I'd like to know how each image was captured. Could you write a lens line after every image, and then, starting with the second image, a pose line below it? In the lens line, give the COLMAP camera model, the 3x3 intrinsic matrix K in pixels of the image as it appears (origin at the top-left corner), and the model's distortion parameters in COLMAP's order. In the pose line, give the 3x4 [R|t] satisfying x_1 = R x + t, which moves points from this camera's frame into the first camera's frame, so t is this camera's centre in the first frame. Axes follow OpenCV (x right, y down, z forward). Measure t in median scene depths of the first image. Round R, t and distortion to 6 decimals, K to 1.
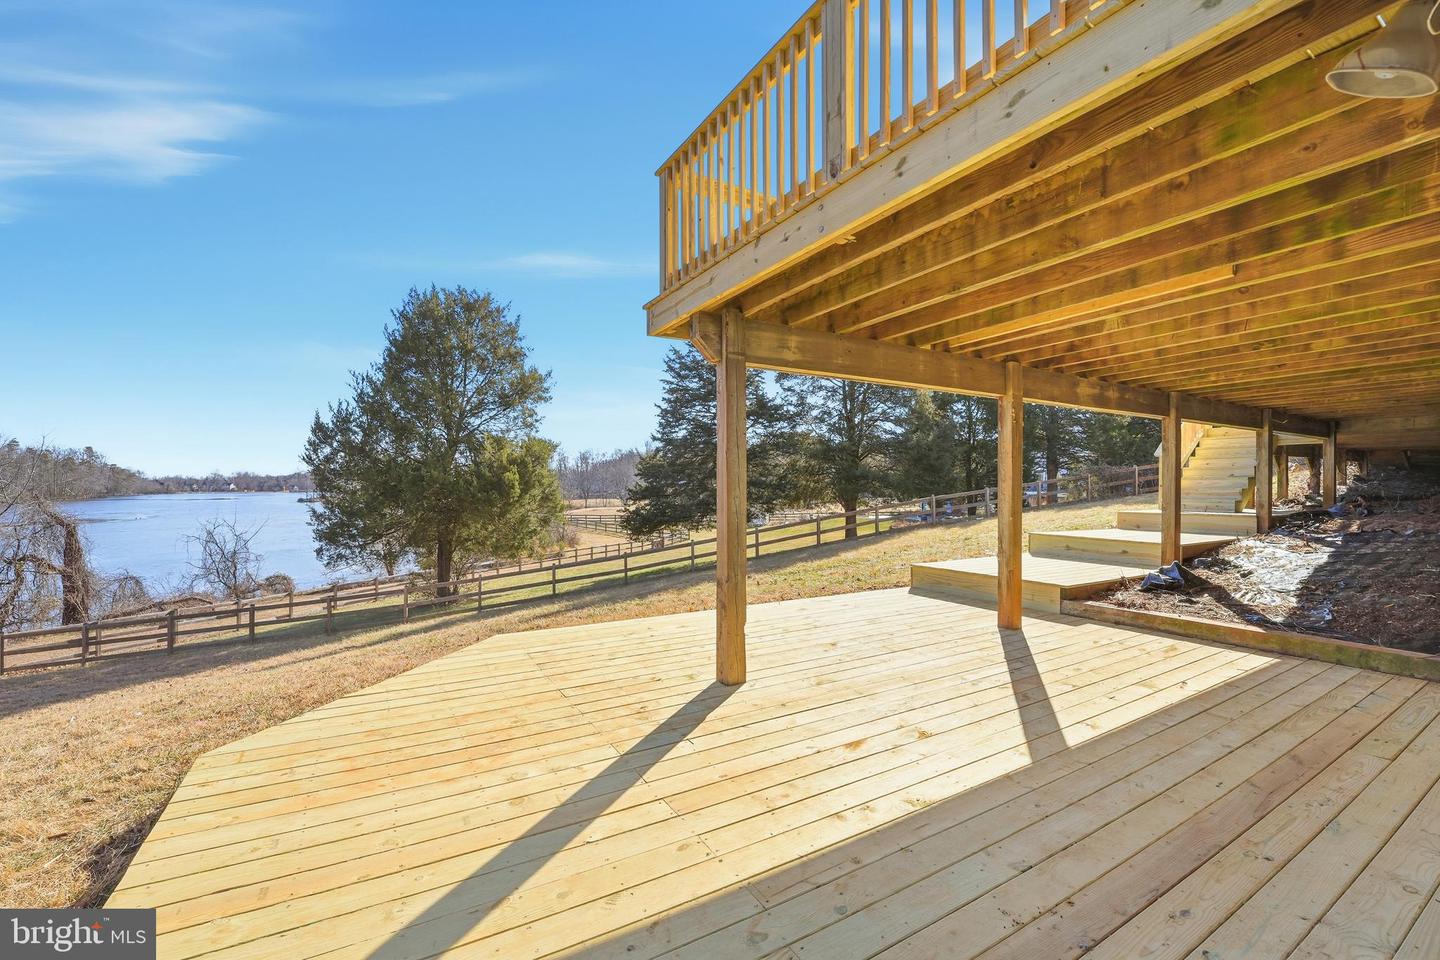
lens RADIAL K [[601.1, 0, 708.7], [0, 601.1, 487.5], [0, 0, 1]] dist [-0.020466, 0.000073]
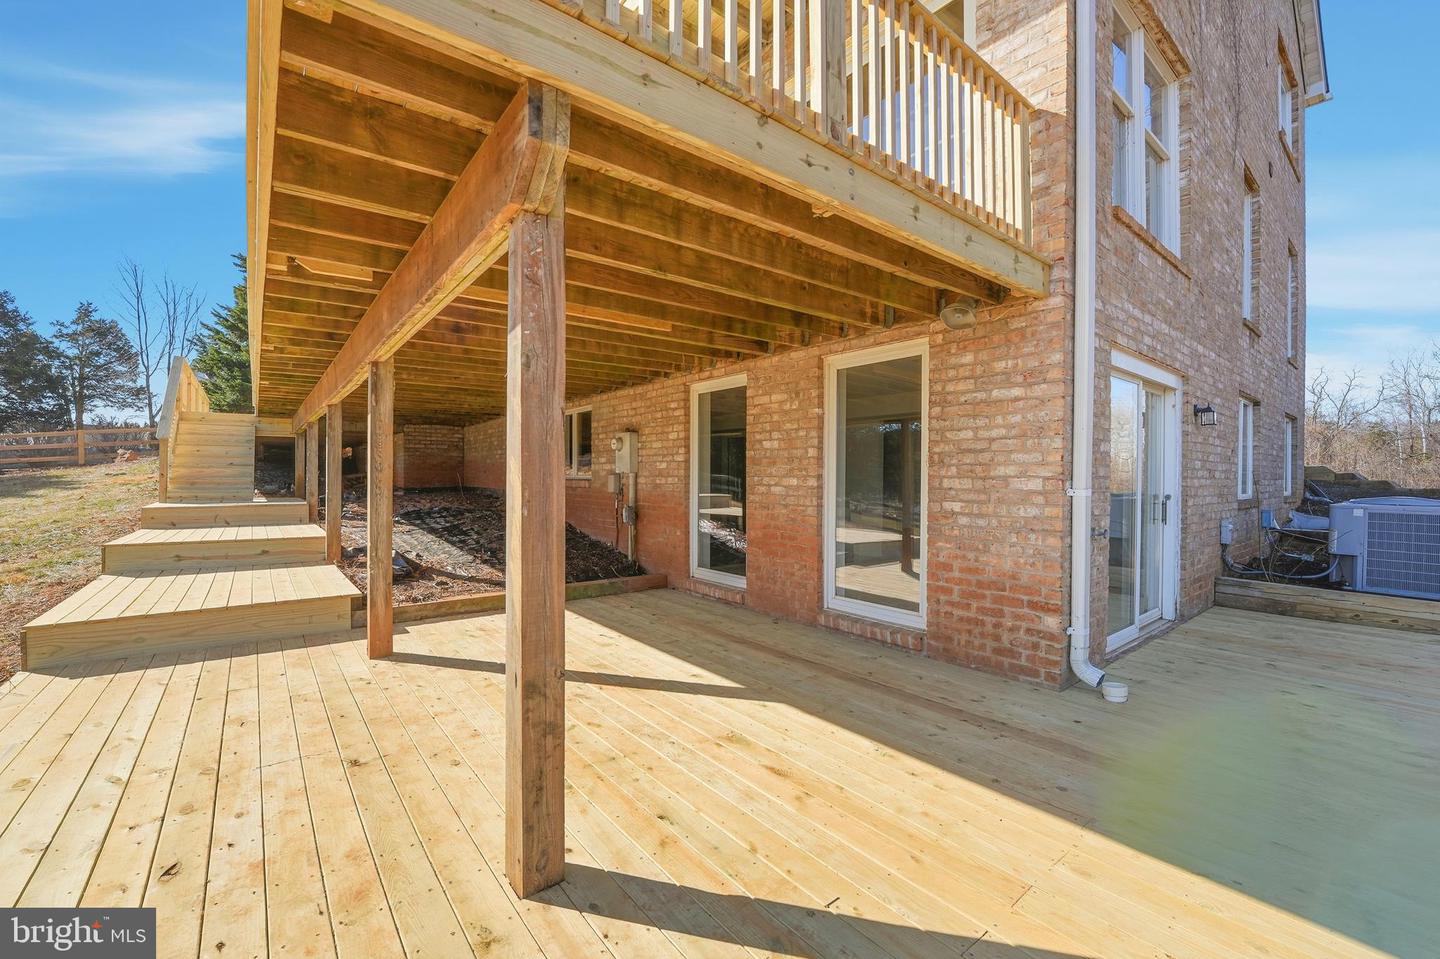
lens RADIAL K [[601.1, 0, 712.0], [0, 601.1, 480.5], [0, 0, 1]] dist [-0.020466, 0.000073]
pose [[-0.154316, -0.005549, 0.988006, -0.525075], [-0.005221, 0.999975, 0.004800, -0.005432], [-0.988008, -0.004418, -0.154341, 1.052439]]
